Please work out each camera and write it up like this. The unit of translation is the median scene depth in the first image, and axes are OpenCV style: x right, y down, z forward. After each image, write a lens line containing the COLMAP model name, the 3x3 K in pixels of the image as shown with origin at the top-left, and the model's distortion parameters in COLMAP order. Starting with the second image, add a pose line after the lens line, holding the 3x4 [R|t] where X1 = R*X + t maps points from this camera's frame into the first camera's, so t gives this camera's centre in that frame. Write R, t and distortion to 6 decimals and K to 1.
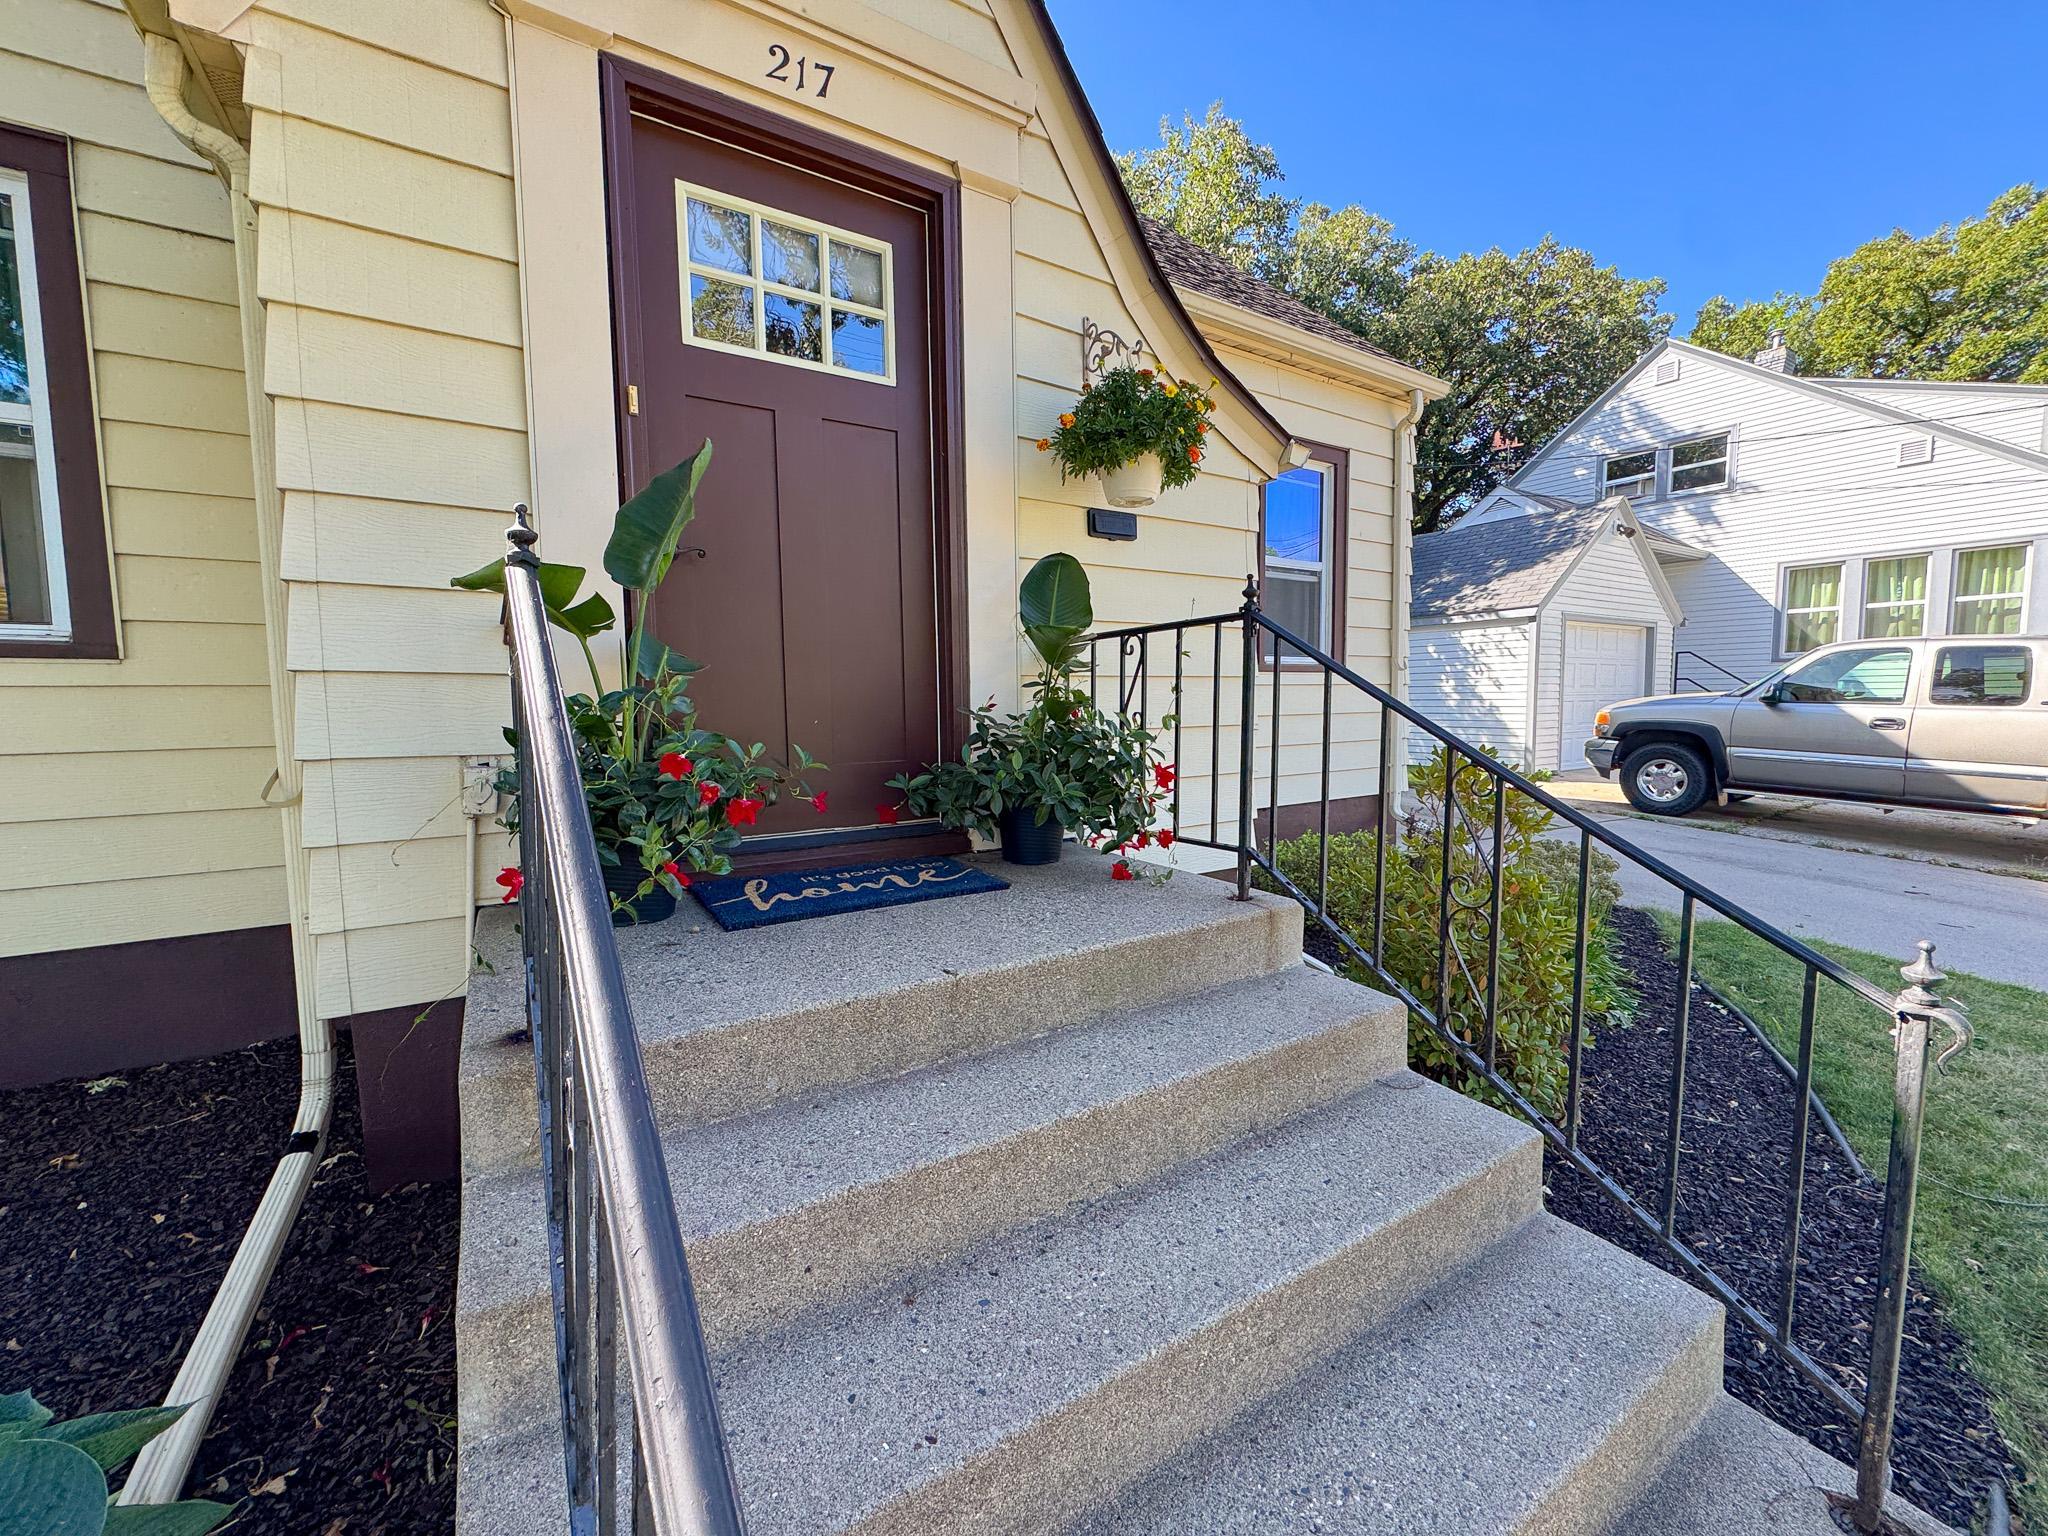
lens RADIAL K [[813.9, 0, 1027.3], [0, 813.9, 763.7], [0, 0, 1]] dist [0.000829, -0.000029]
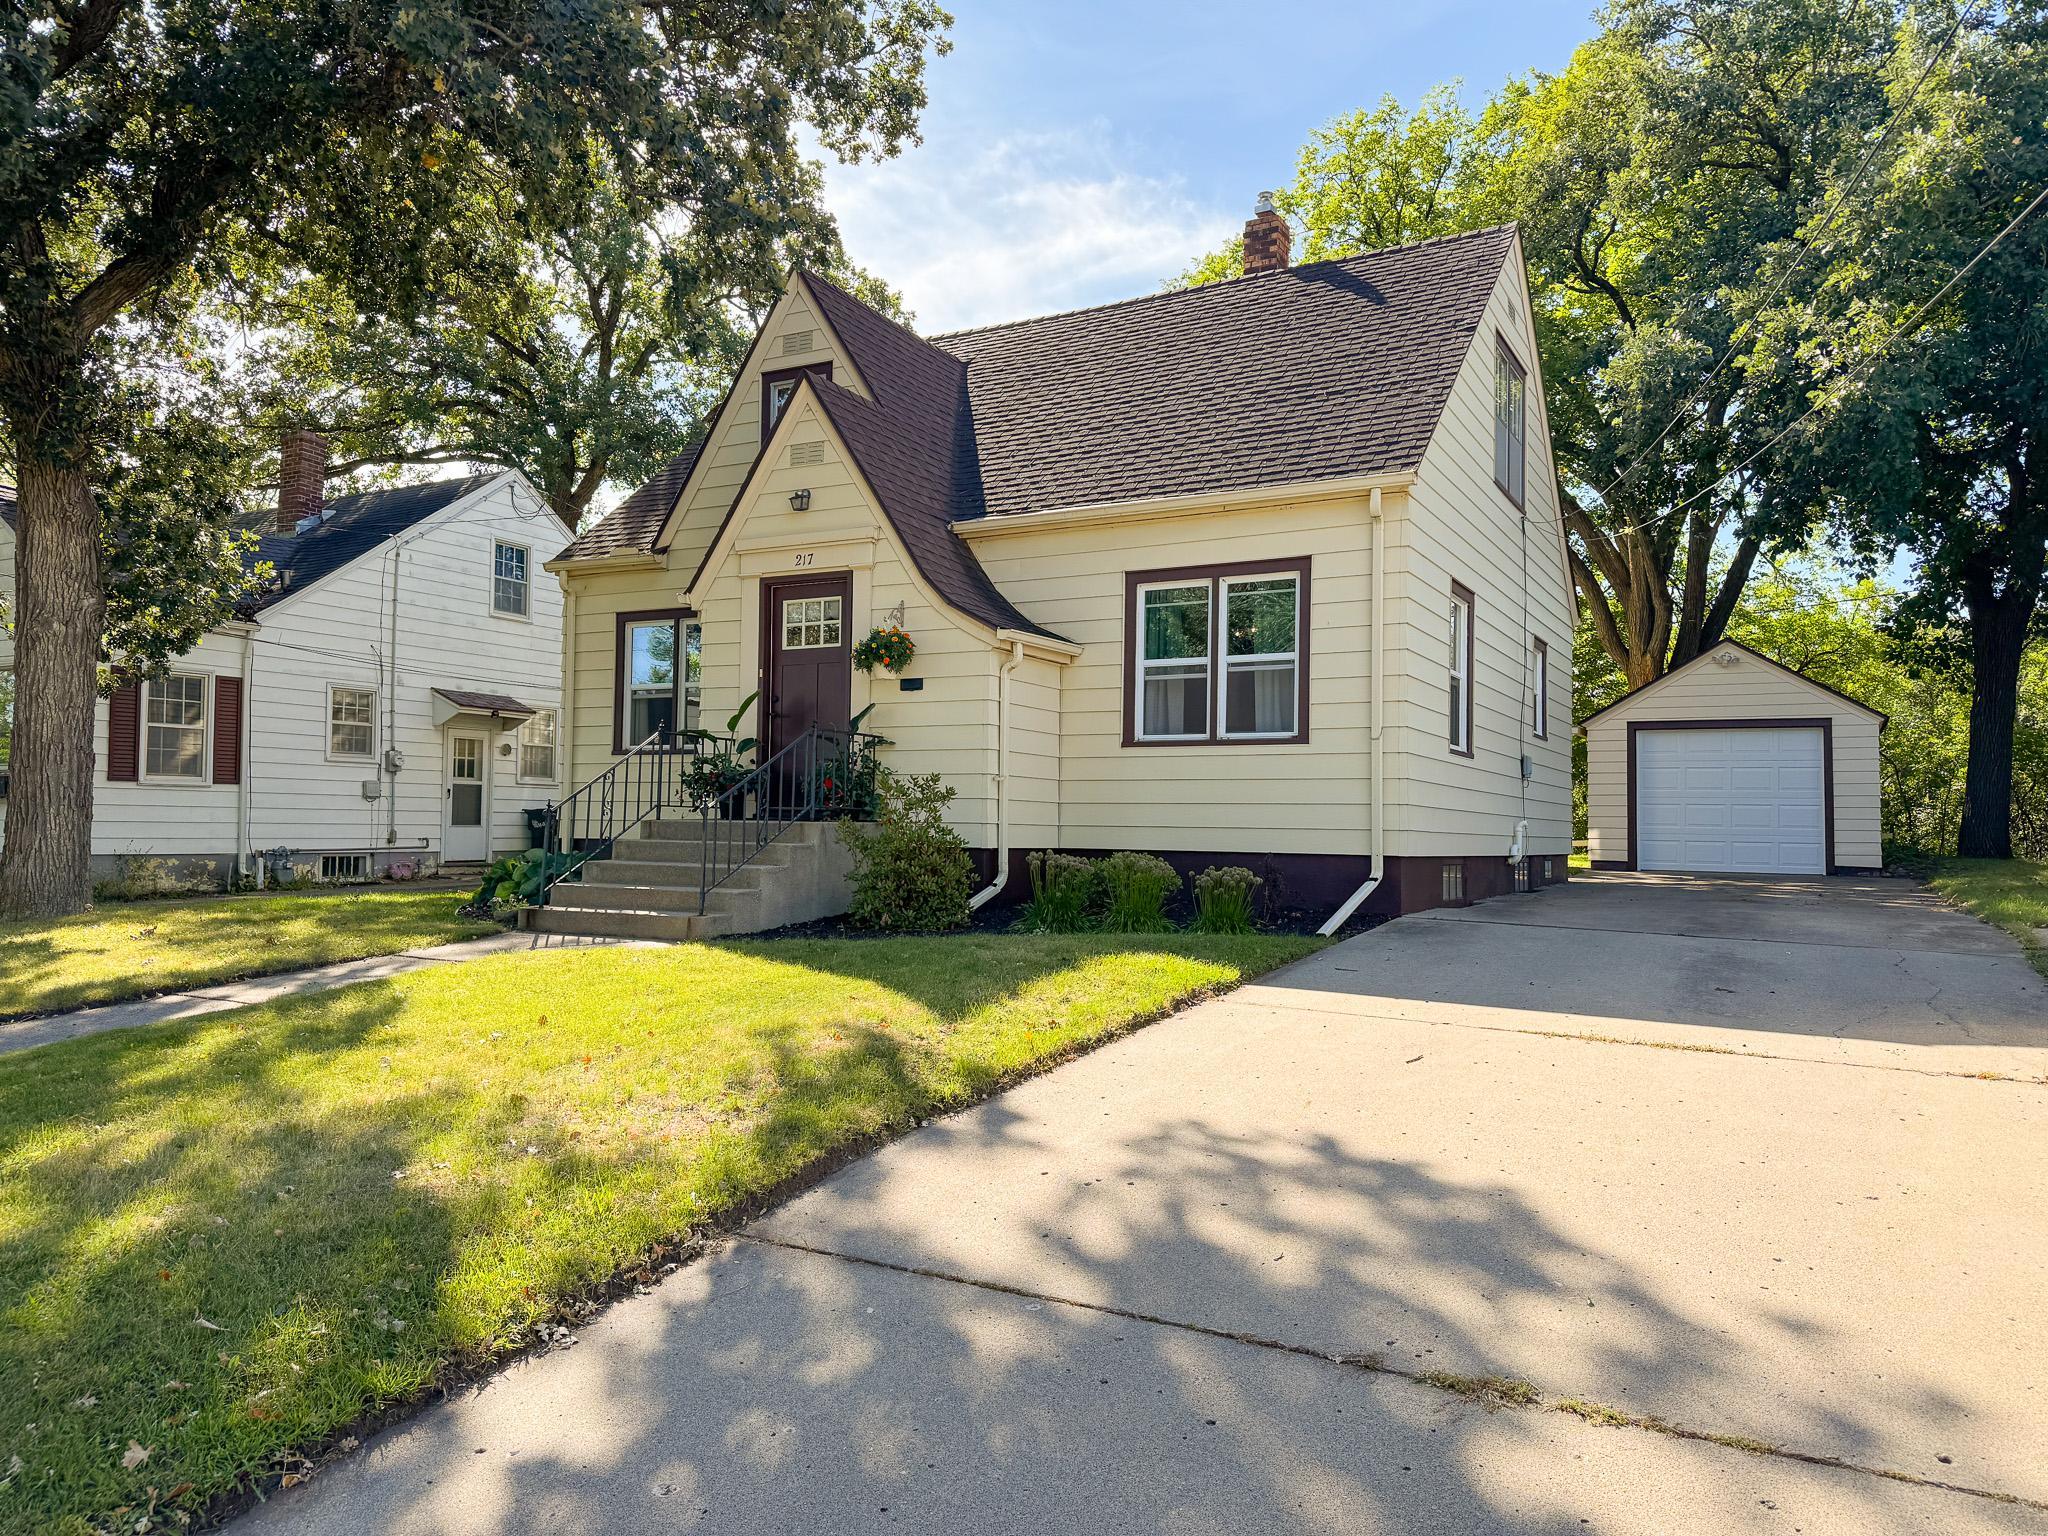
lens RADIAL K [[1412.5, 0, 1001.6], [0, 1412.5, 763.6], [0, 0, 1]] dist [0.150496, -0.000101]
pose [[0.475048, -0.029860, -0.879453, 1.974576], [-0.090159, 0.992513, -0.082399, 0.121364], [0.875329, 0.118435, 0.468799, -0.318499]]
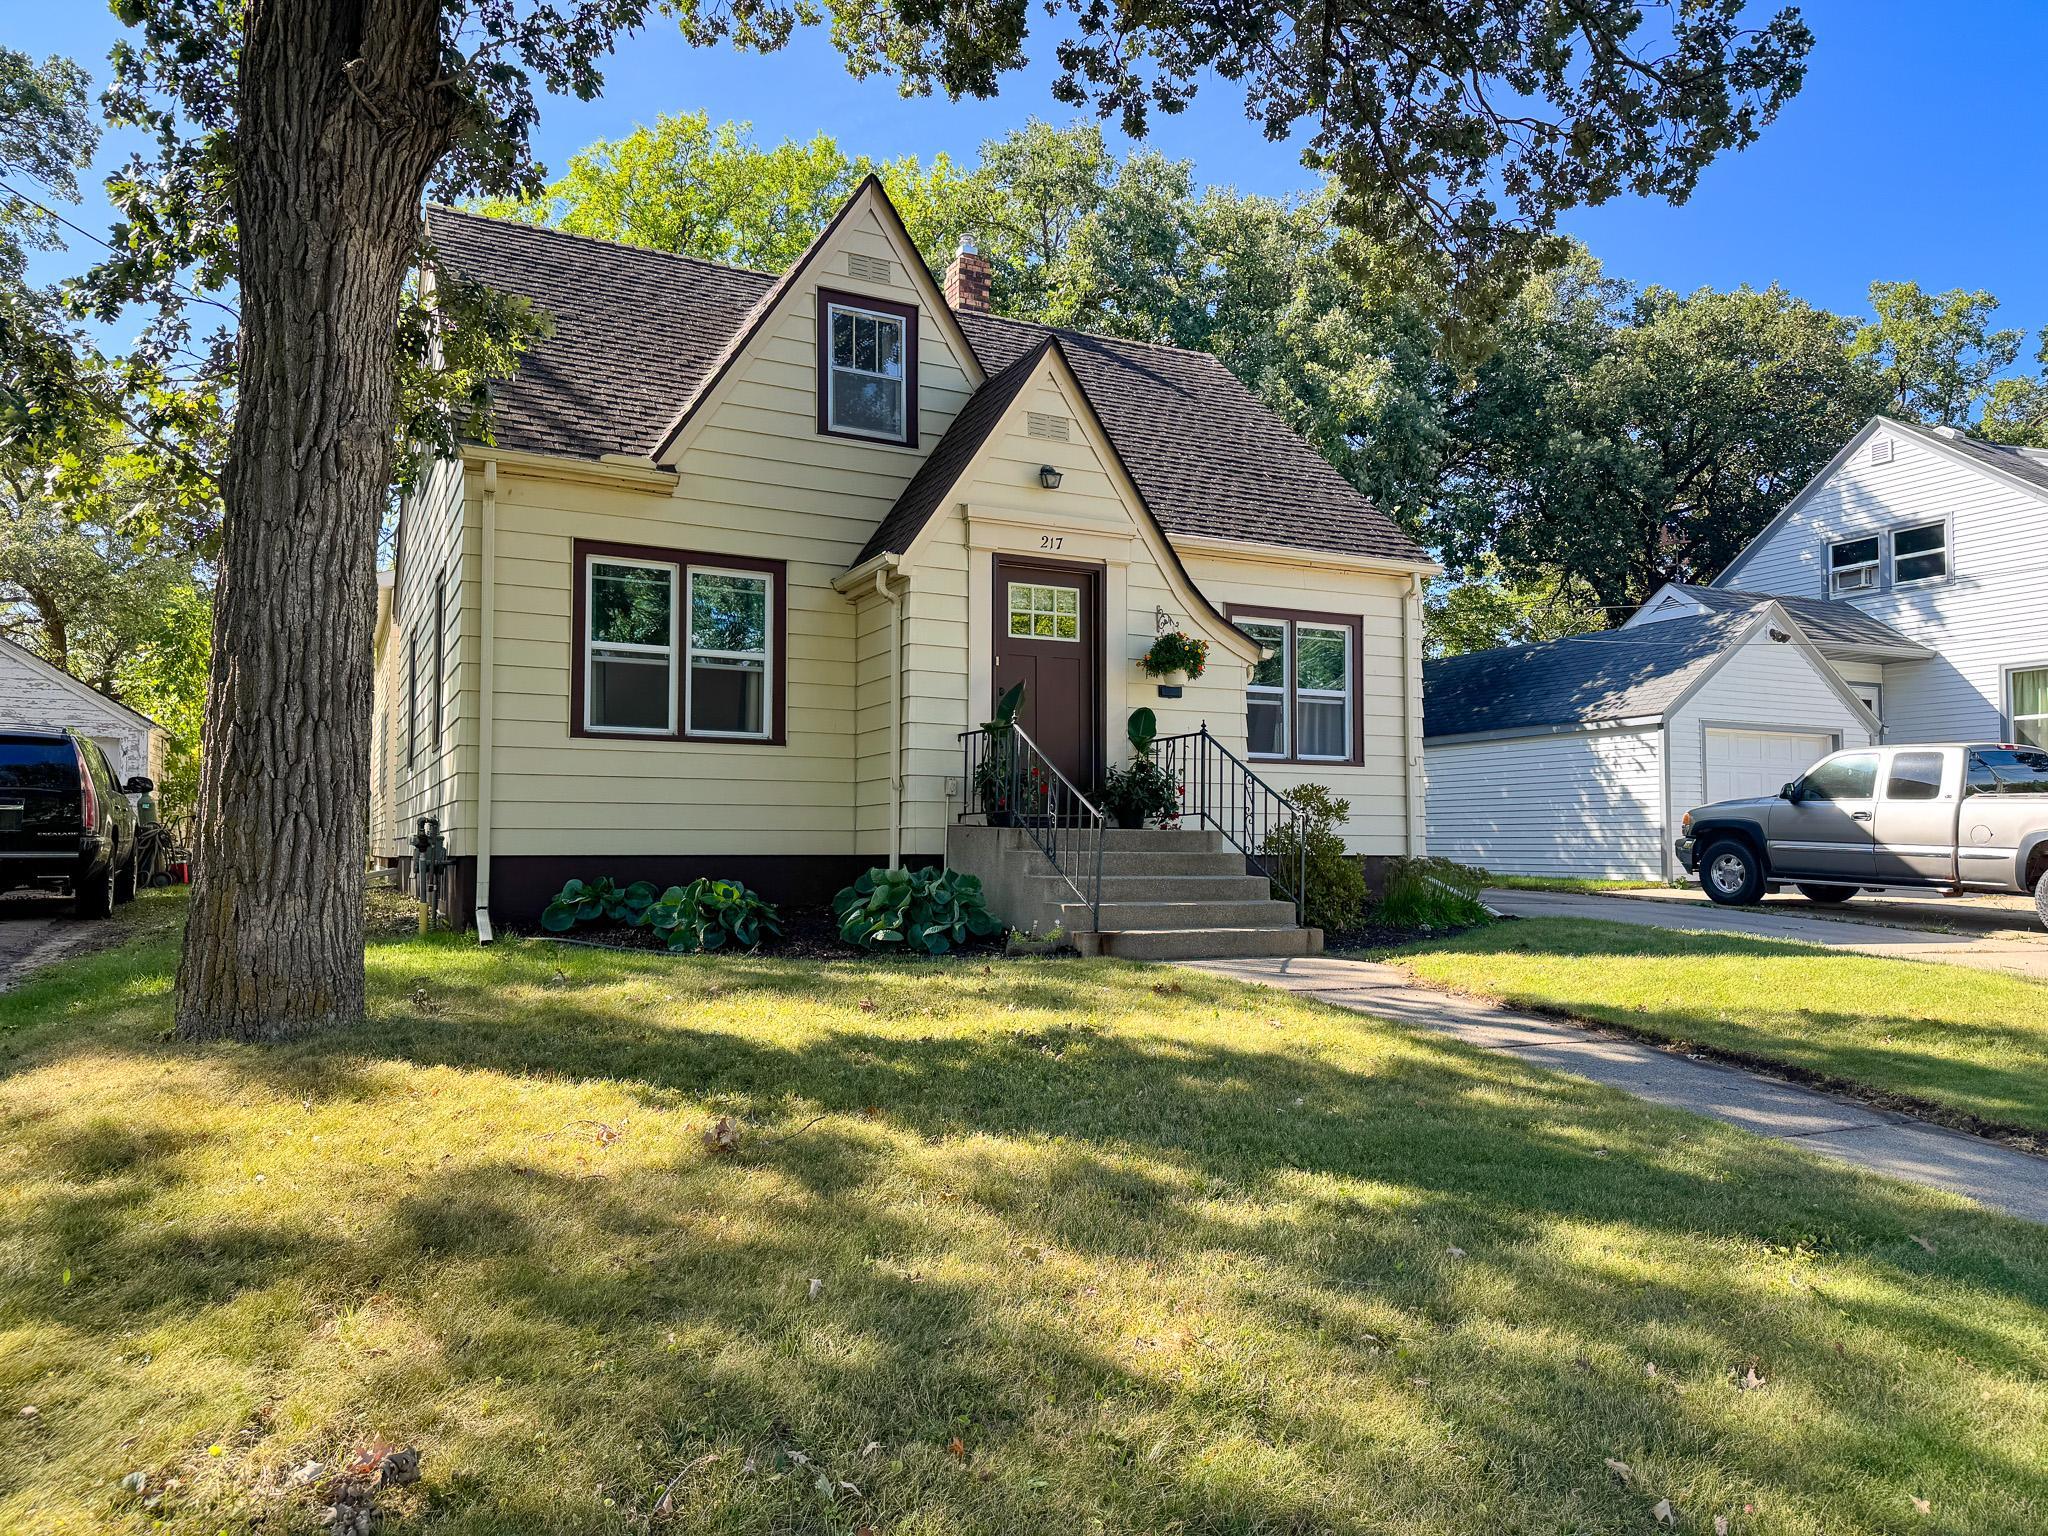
lens RADIAL K [[1412.5, 0, 1001.6], [0, 1412.5, 763.6], [0, 0, 1]] dist [0.150496, -0.000101]
pose [[0.992917, 0.009246, -0.118447, 0.057355], [-0.025592, 0.990208, -0.137237, 0.244915], [0.116018, 0.139296, 0.983431, -1.551614]]
